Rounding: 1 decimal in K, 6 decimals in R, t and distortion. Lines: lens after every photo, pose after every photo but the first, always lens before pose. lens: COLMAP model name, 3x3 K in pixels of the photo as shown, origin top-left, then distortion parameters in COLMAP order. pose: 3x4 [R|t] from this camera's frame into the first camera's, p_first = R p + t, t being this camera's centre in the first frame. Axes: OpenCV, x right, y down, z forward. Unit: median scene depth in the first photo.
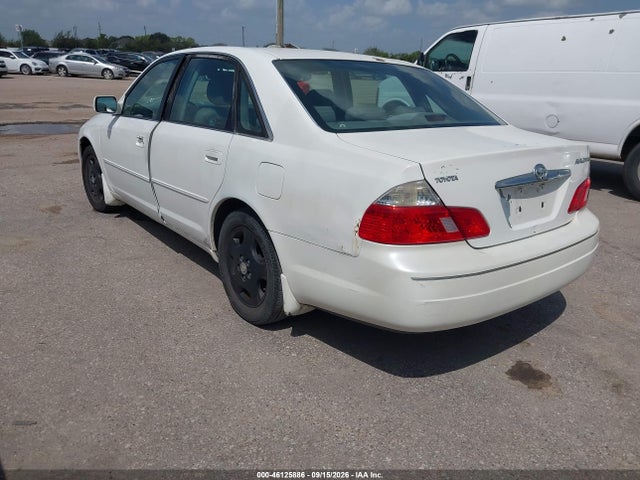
lens RADIAL K [[517.8, 0, 320.0], [0, 517.8, 240.0], [0, 0, 1]] dist [0.009995, -0.006805]
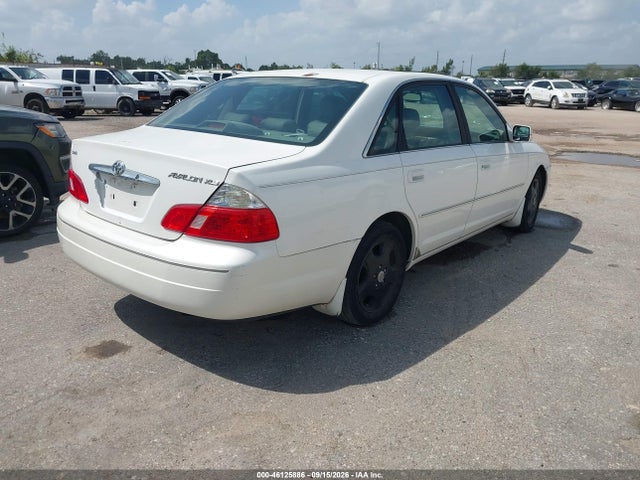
lens RADIAL K [[517.8, 0, 320.0], [0, 517.8, 240.0], [0, 0, 1]] dist [0.009995, -0.006805]
pose [[0.203523, 0.253983, -0.945553, 1.451994], [-0.320327, 0.929888, 0.180827, -0.296209], [0.925186, 0.266083, 0.270611, 1.037023]]
